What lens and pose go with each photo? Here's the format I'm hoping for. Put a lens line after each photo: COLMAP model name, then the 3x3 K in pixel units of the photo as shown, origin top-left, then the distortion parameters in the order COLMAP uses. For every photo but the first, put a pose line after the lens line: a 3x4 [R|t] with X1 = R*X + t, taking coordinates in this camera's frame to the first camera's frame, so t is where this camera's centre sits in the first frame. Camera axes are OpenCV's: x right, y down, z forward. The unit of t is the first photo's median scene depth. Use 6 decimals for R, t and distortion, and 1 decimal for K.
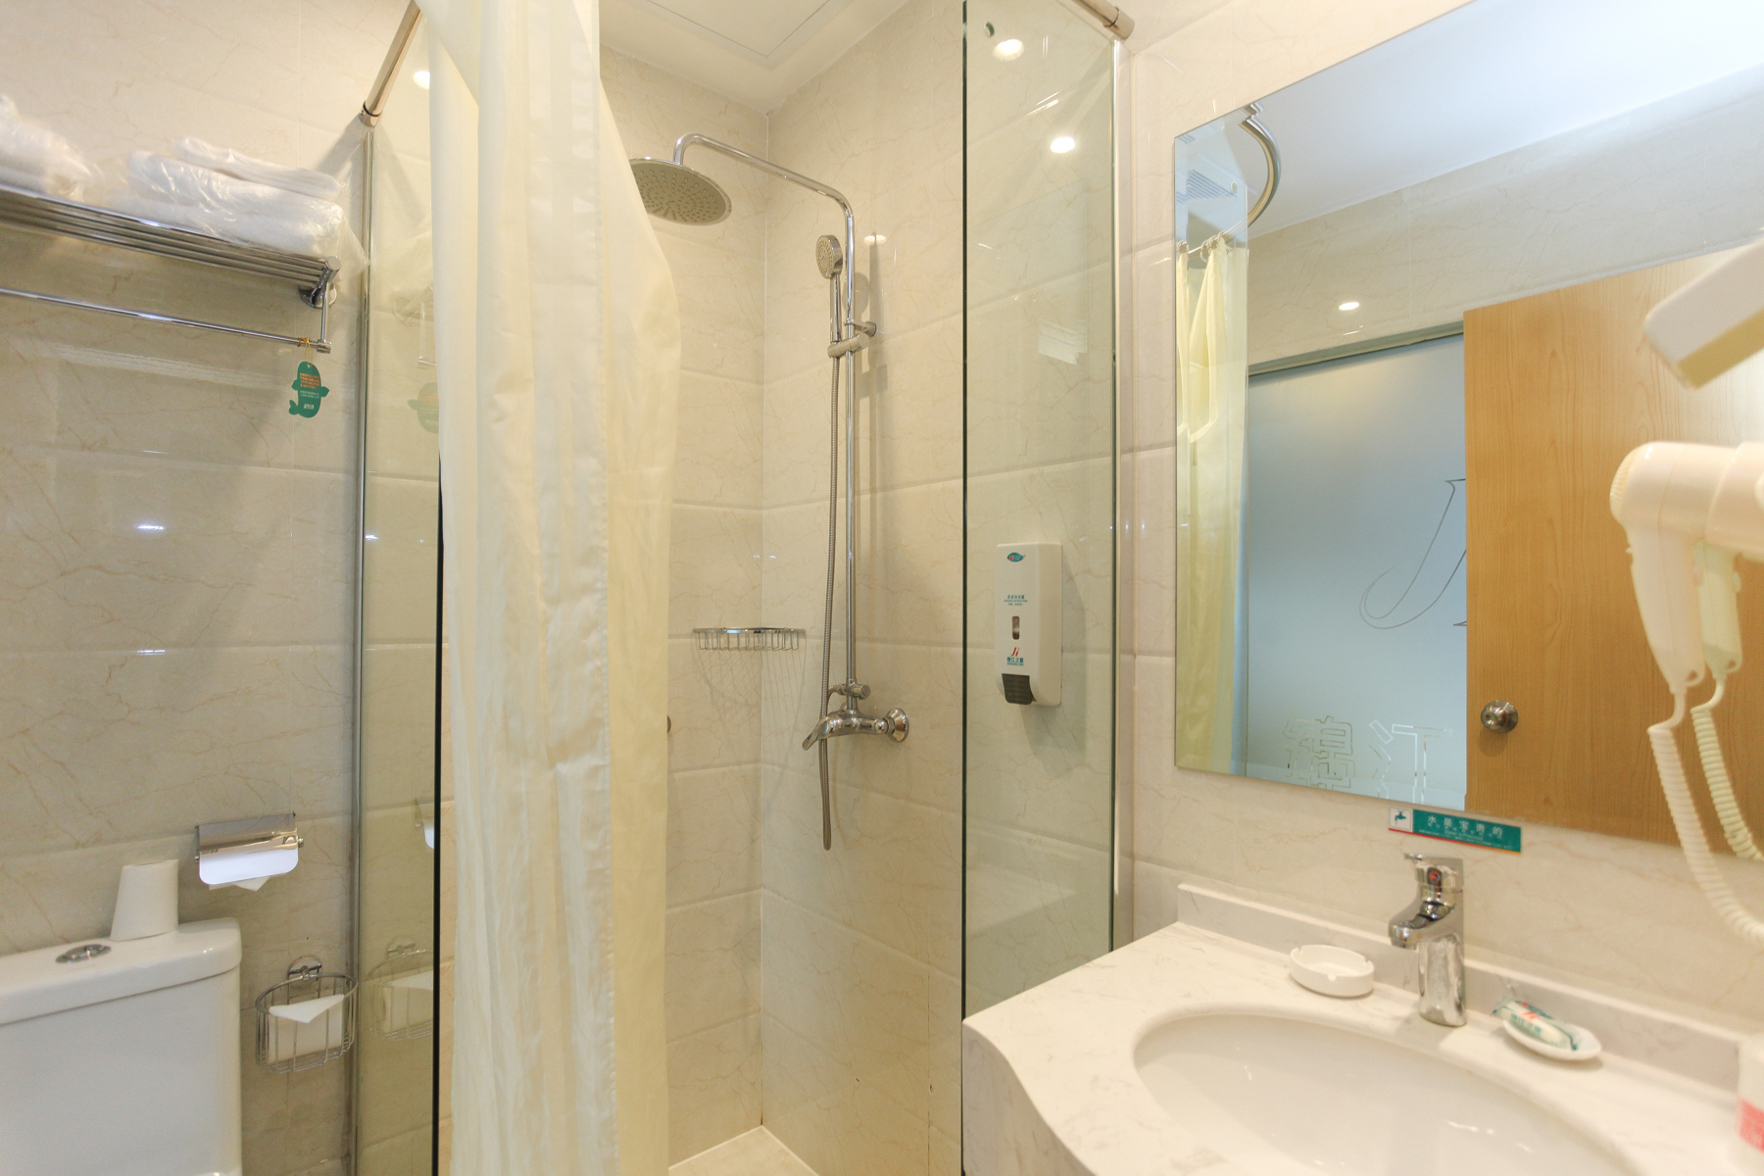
lens RADIAL K [[909.3, 0, 882.6], [0, 909.3, 595.7], [0, 0, 1]] dist [0.005134, 0.015659]
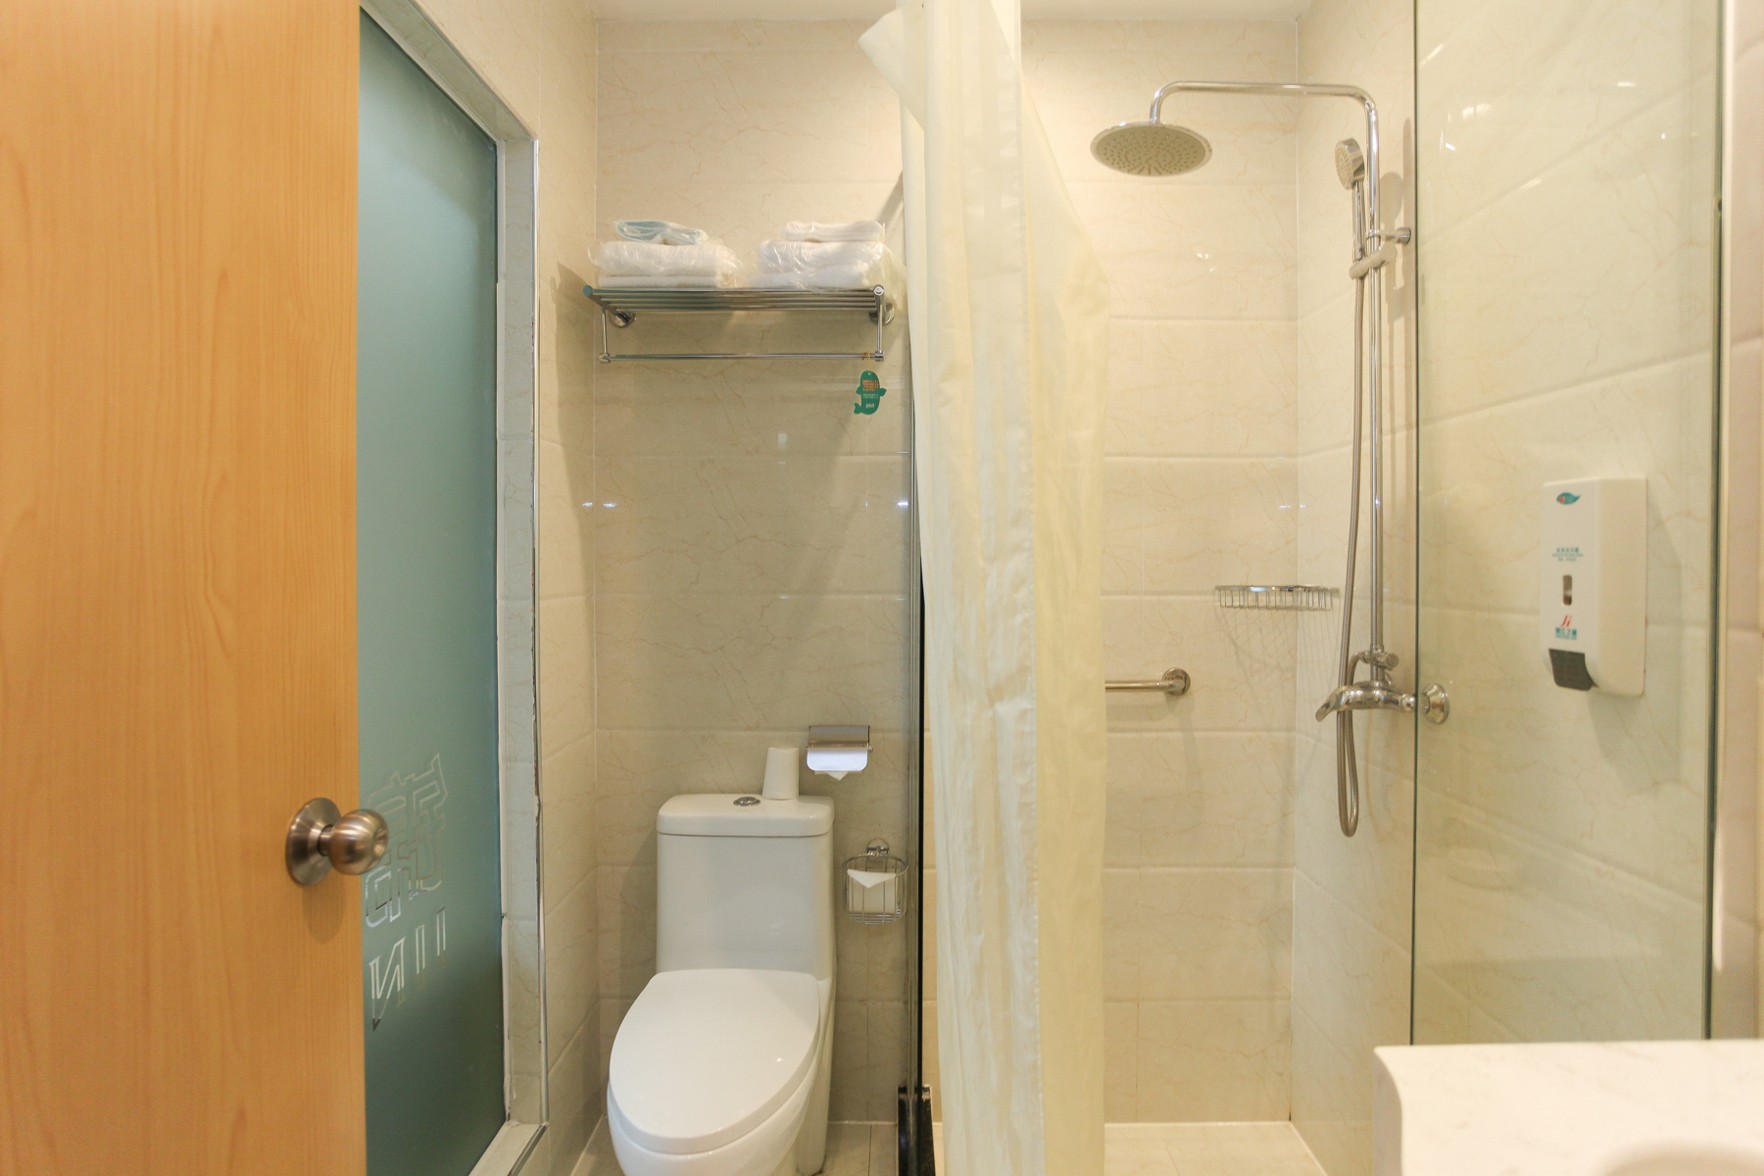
lens RADIAL K [[944.3, 0, 929.4], [0, 944.3, 564.6], [0, 0, 1]] dist [0.008131, 0.011677]
pose [[0.767323, -0.000818, -0.641260, 0.252384], [0.010739, 0.999875, 0.011575, -0.001505], [0.641171, -0.015768, 0.767236, 0.039350]]
